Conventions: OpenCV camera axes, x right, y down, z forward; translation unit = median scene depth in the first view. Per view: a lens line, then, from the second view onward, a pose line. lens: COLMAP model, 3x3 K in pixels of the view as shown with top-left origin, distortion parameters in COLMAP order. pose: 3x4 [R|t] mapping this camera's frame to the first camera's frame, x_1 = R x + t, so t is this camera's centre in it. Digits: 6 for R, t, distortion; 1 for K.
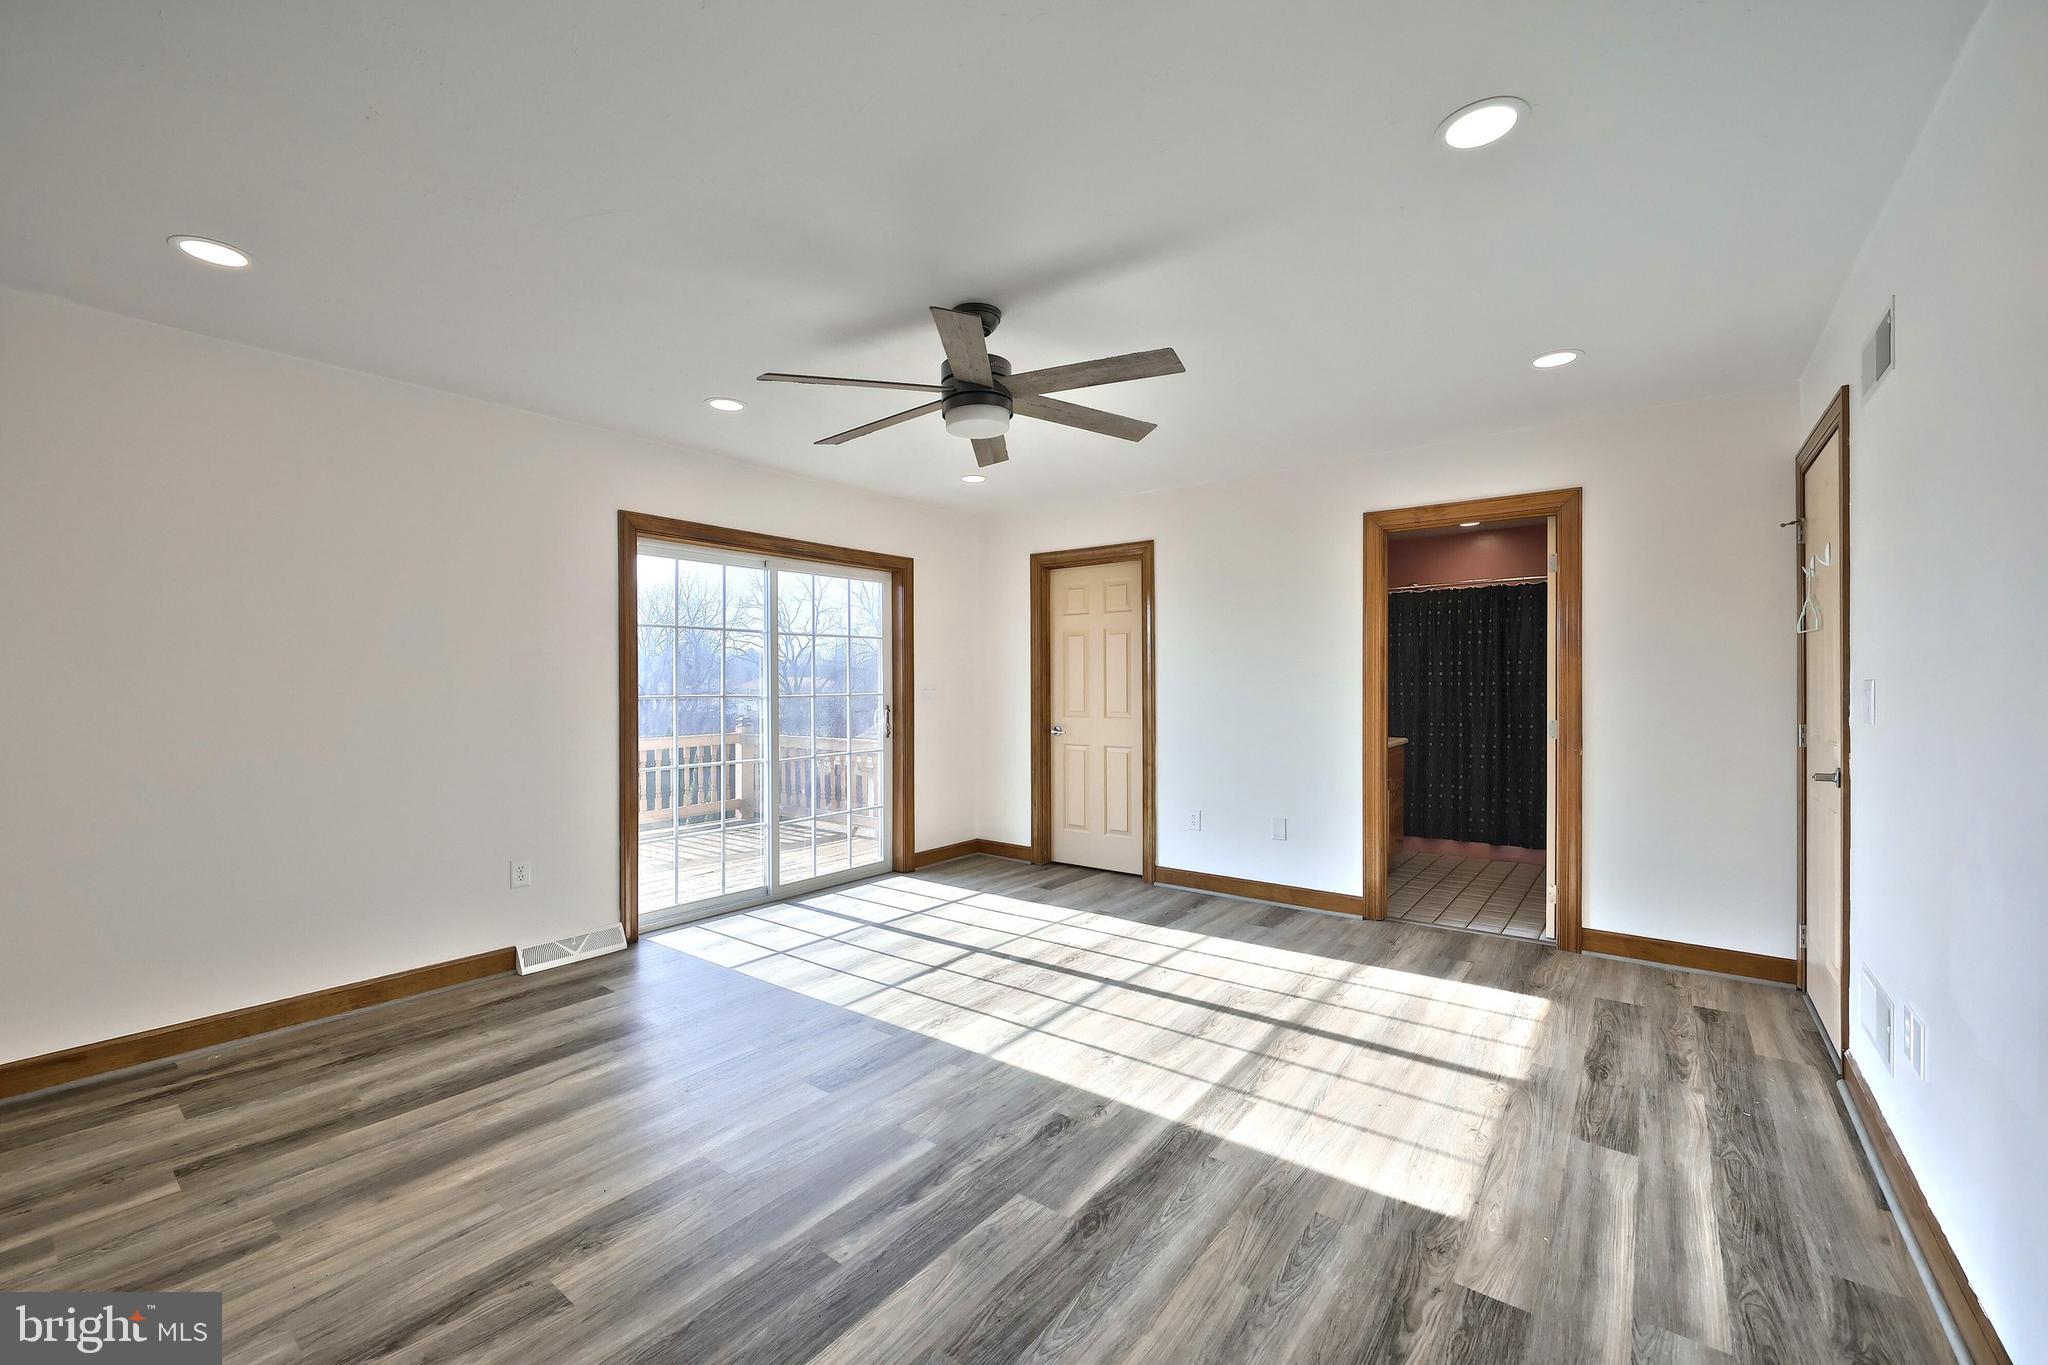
lens RADIAL K [[837.4, 0, 1025.4], [0, 837.4, 685.4], [0, 0, 1]] dist [-0.001900, -0.000022]
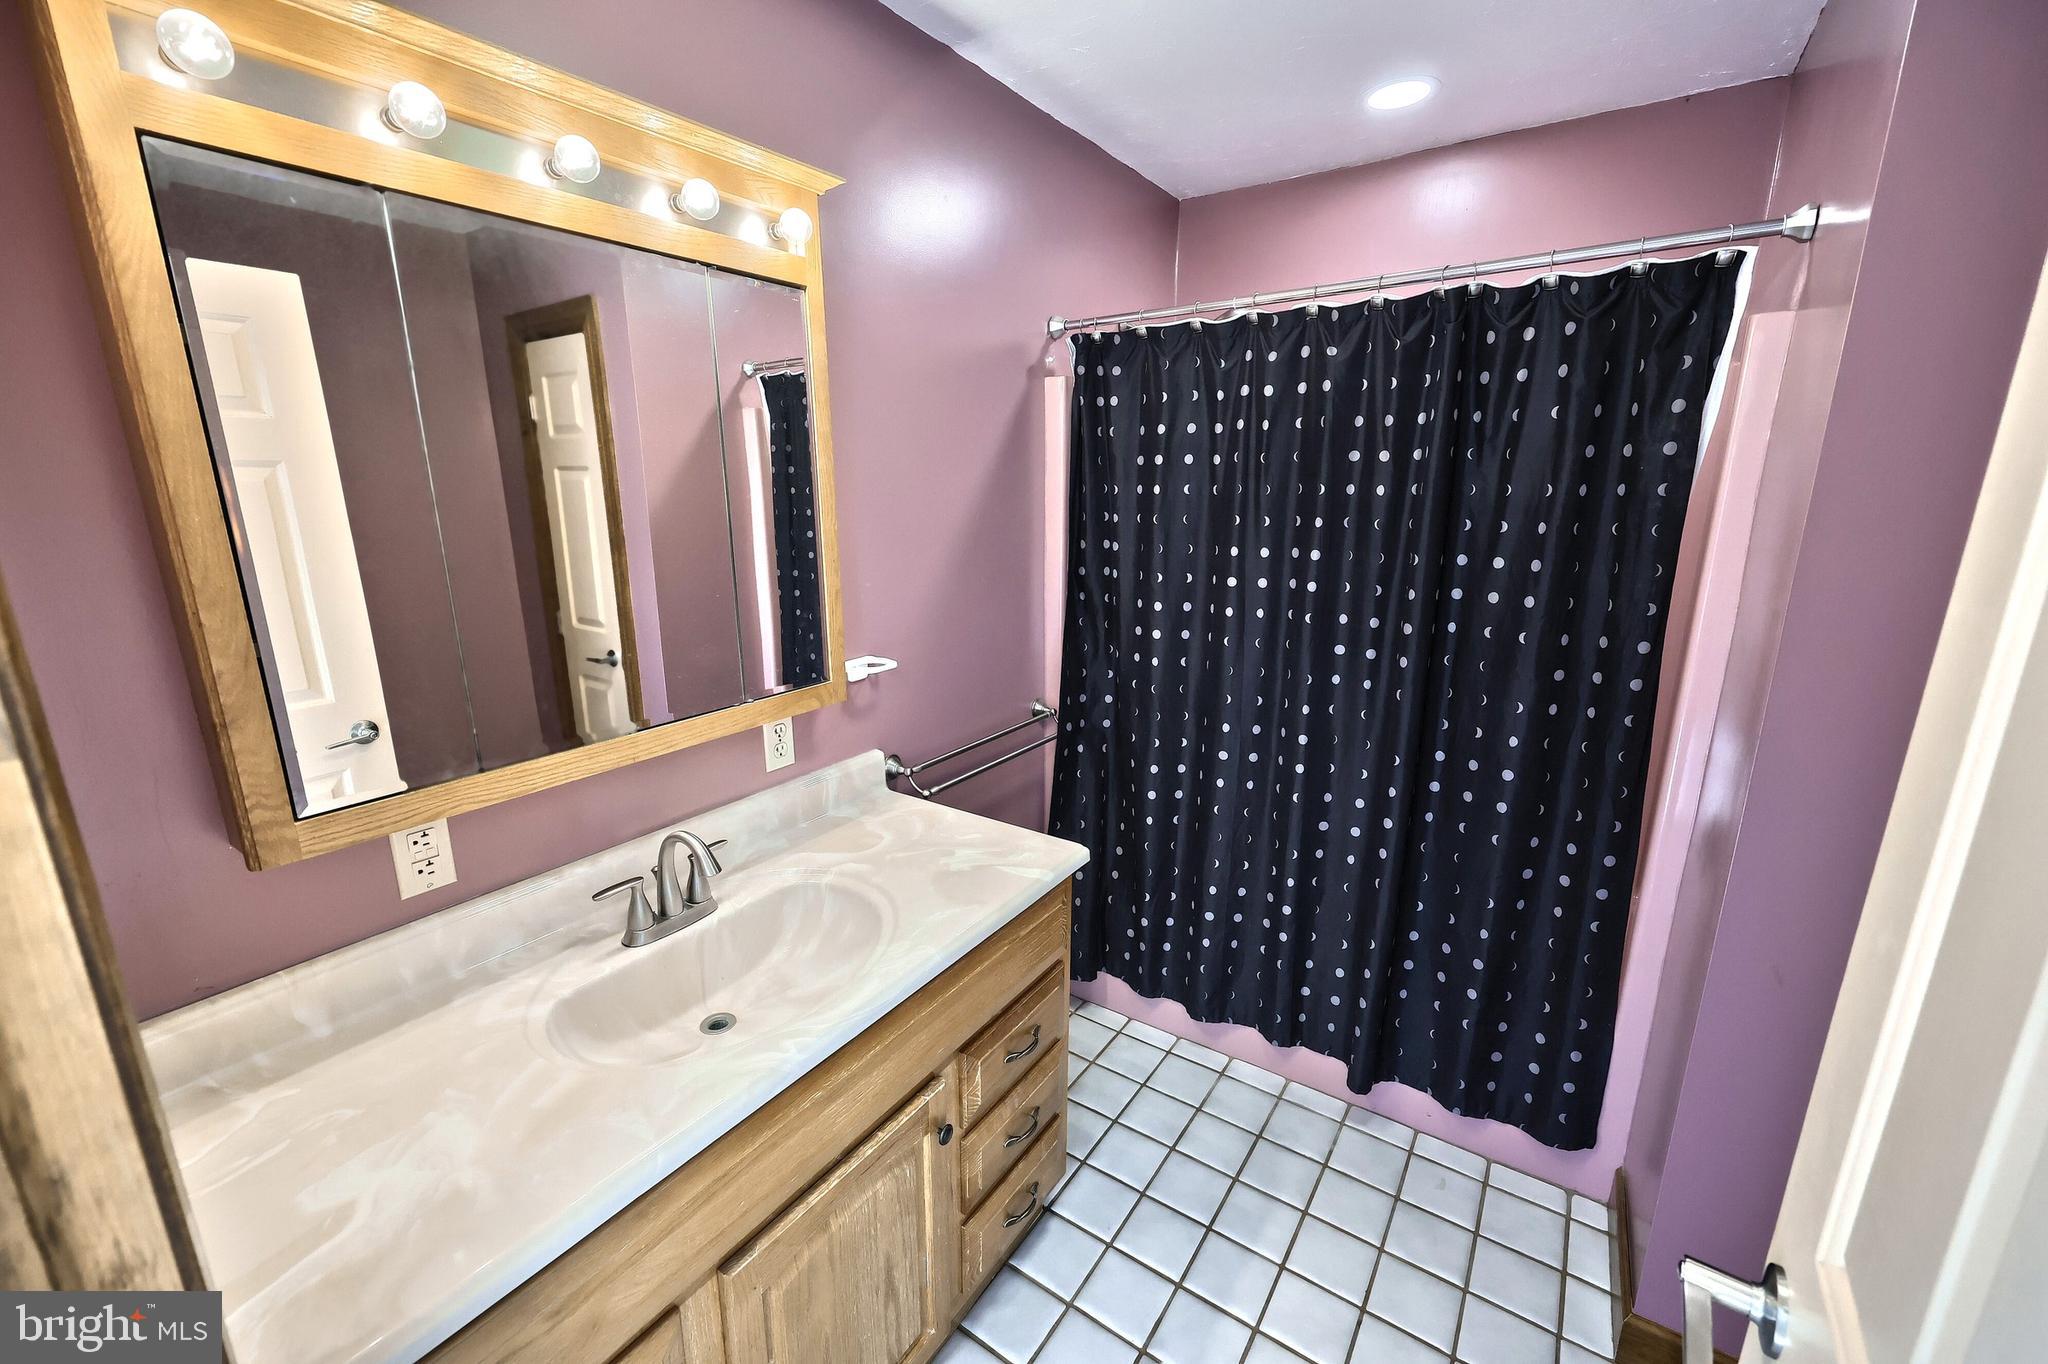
lens RADIAL K [[837.4, 0, 1025.4], [0, 837.4, 684.9], [0, 0, 1]] dist [-0.001900, -0.000022]
pose [[0.999025, -0.011664, 0.042571, 0.388835], [0.000971, 0.970031, 0.242979, -0.056084], [-0.044129, -0.242701, 0.969097, 0.672719]]
